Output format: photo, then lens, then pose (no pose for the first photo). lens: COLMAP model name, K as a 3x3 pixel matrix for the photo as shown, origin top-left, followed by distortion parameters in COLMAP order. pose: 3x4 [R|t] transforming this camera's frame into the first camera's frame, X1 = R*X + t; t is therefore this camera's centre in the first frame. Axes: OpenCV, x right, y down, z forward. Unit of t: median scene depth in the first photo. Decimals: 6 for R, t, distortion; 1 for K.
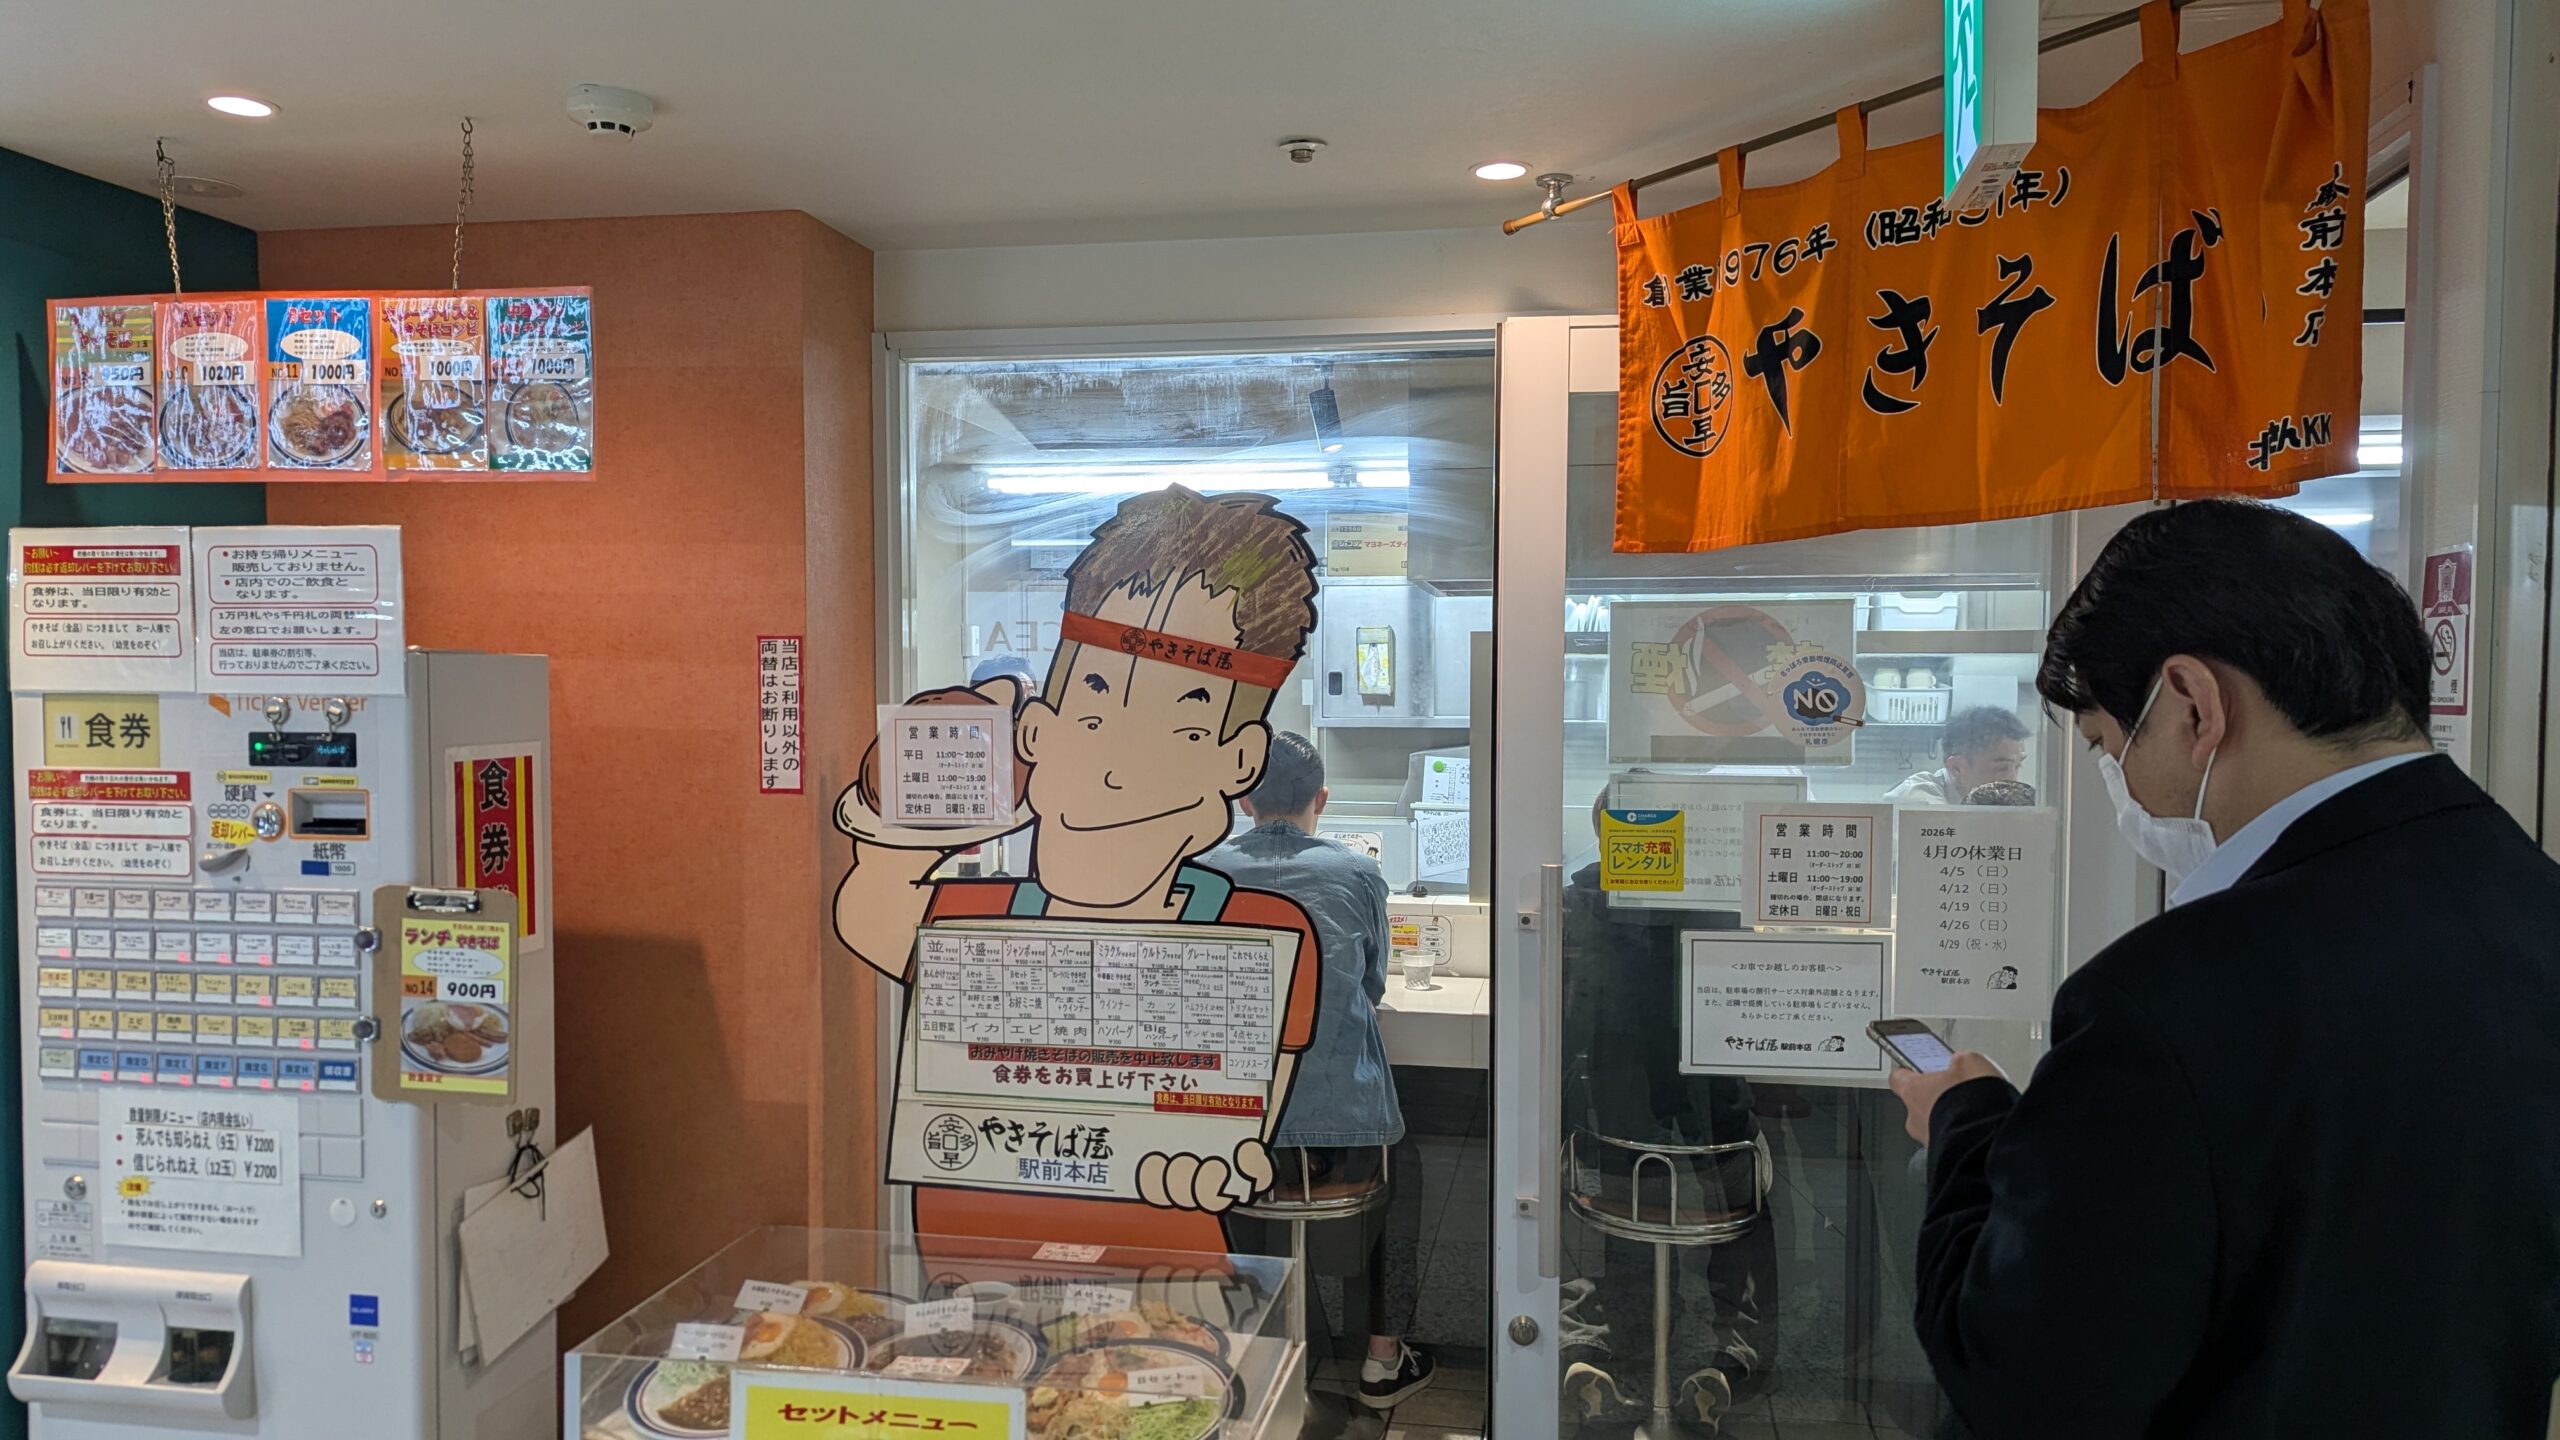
lens RADIAL K [[1670.2, 0, 1281.6], [0, 1670.2, 734.1], [0, 0, 1]] dist [0.079387, -0.013964]
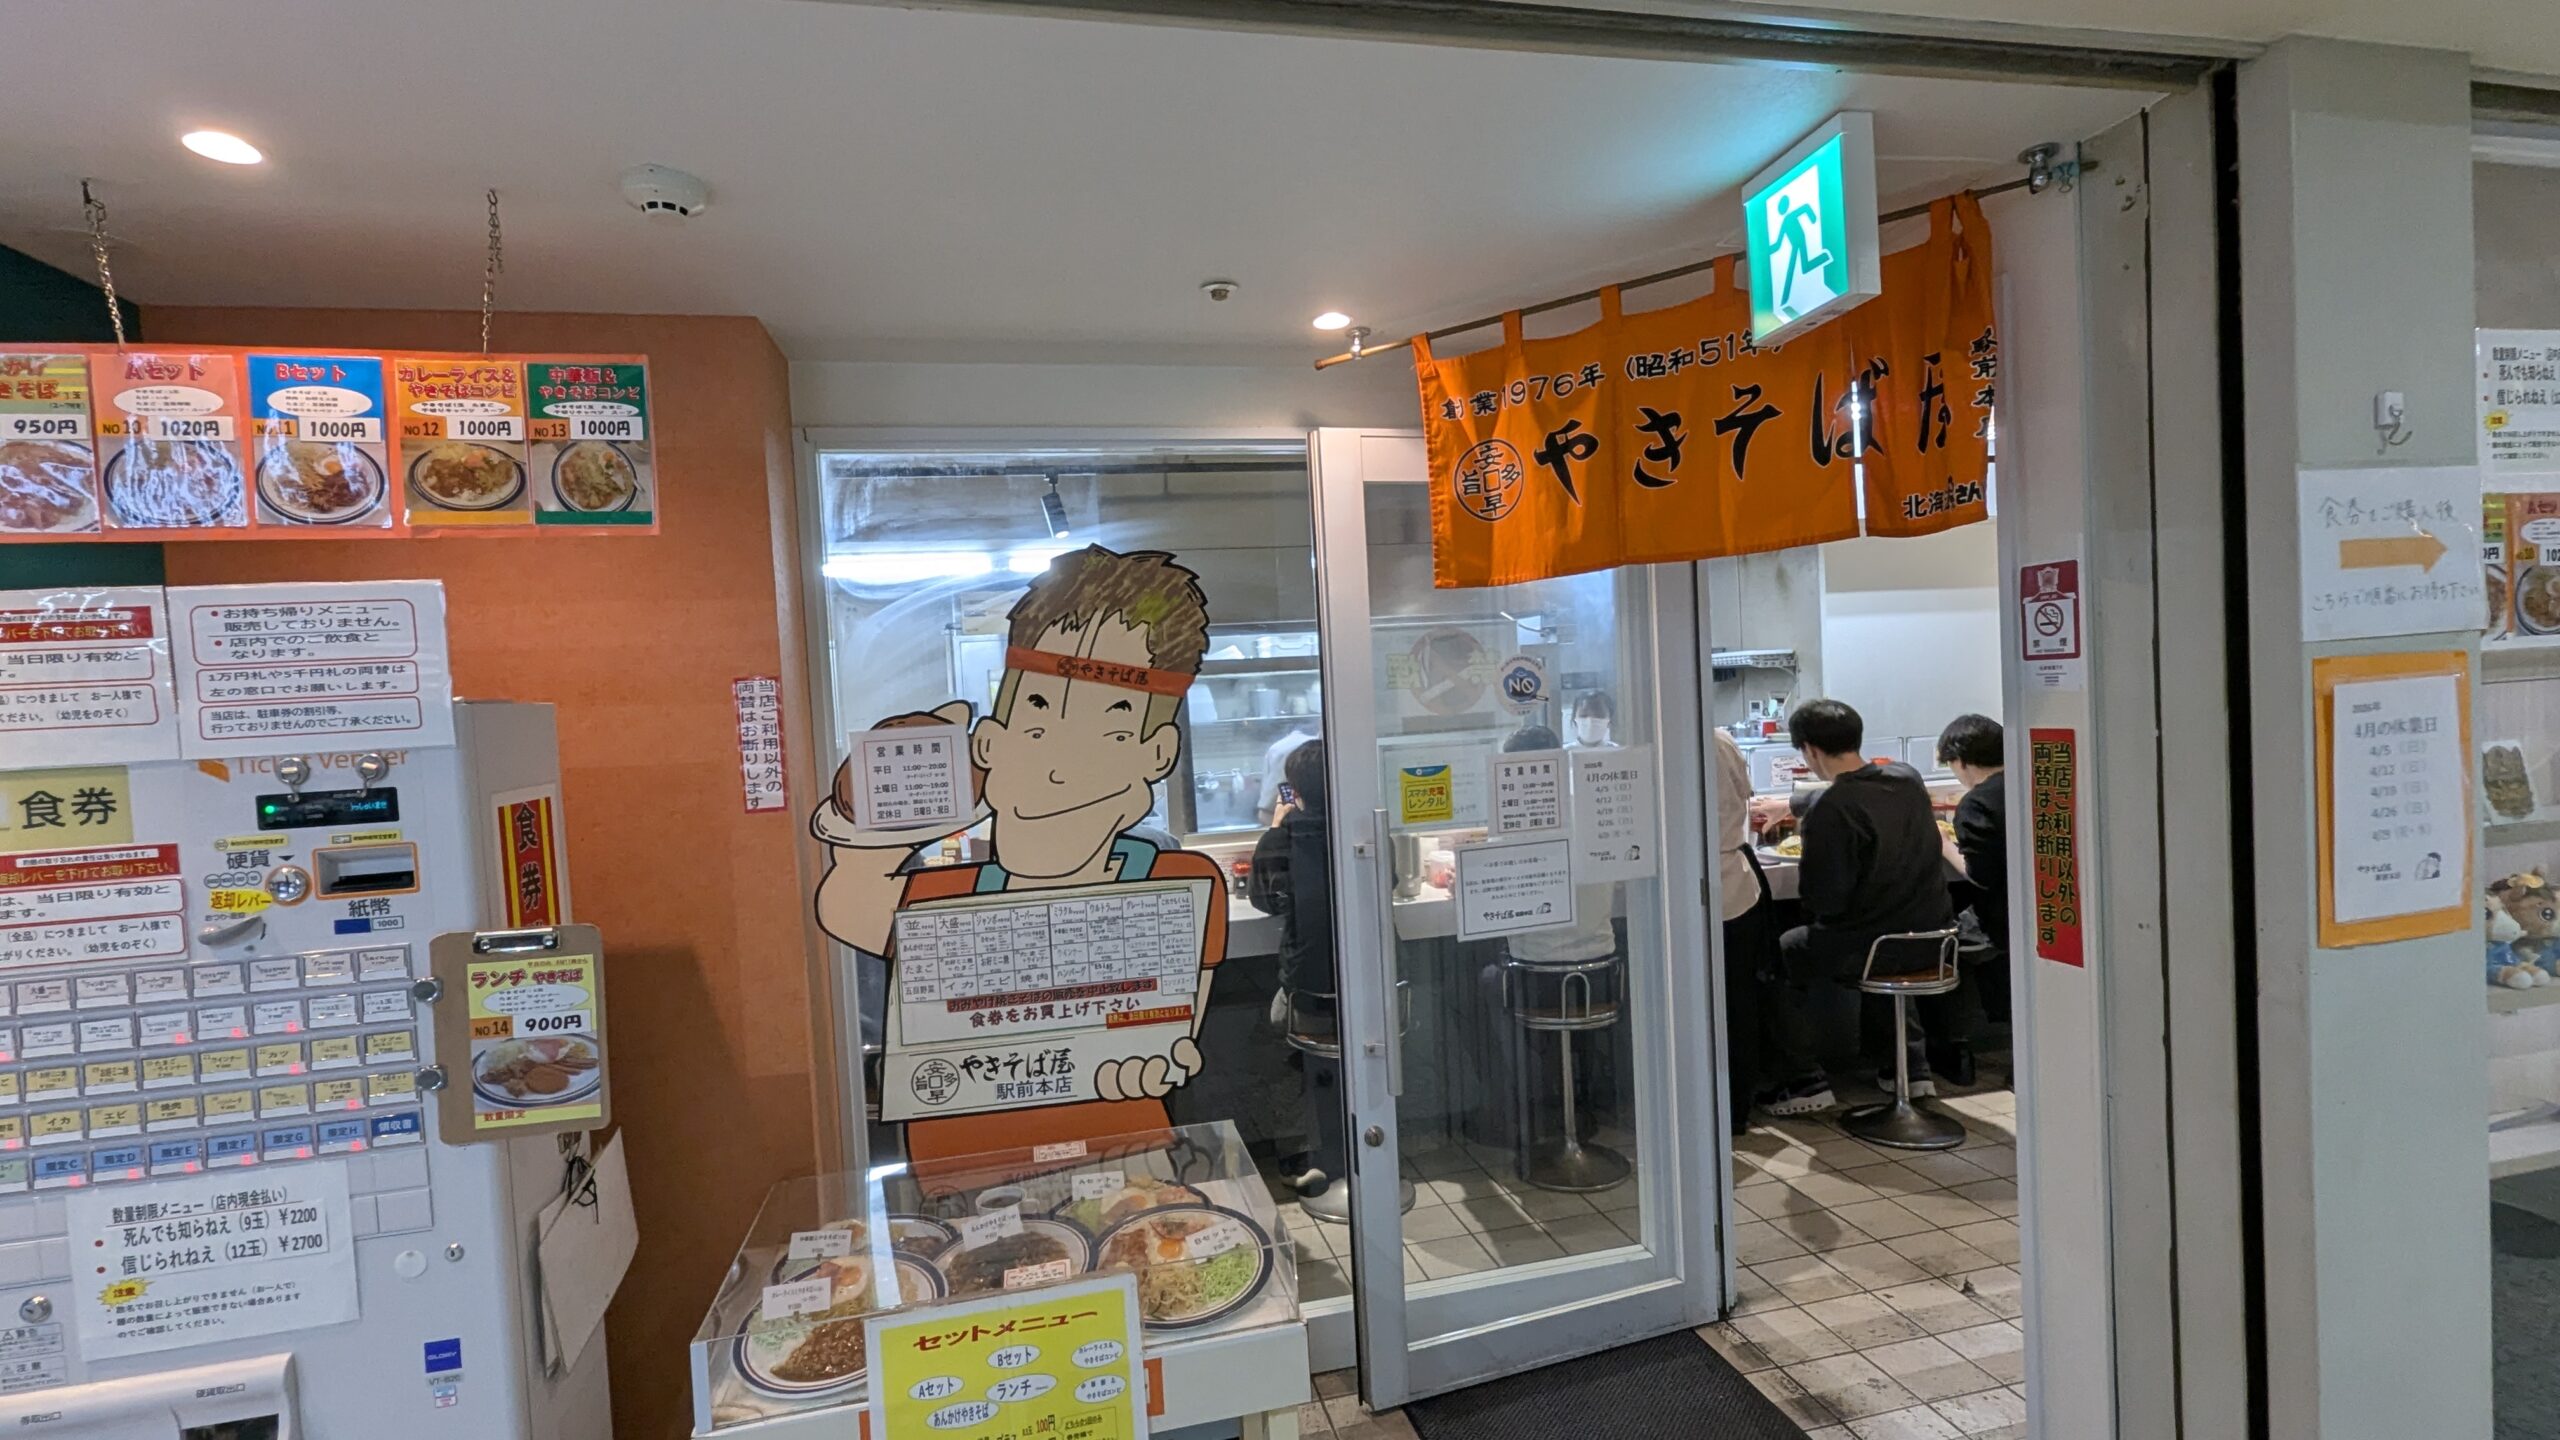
lens RADIAL K [[1069.3, 0, 1279.4], [0, 1069.3, 723.2], [0, 0, 1]] dist [0.022046, 0.001832]
pose [[0.926619, -0.064920, 0.370356, -0.284341], [0.069869, 0.997556, 0.000054, -0.001755], [-0.369454, 0.025827, 0.928890, 0.205628]]
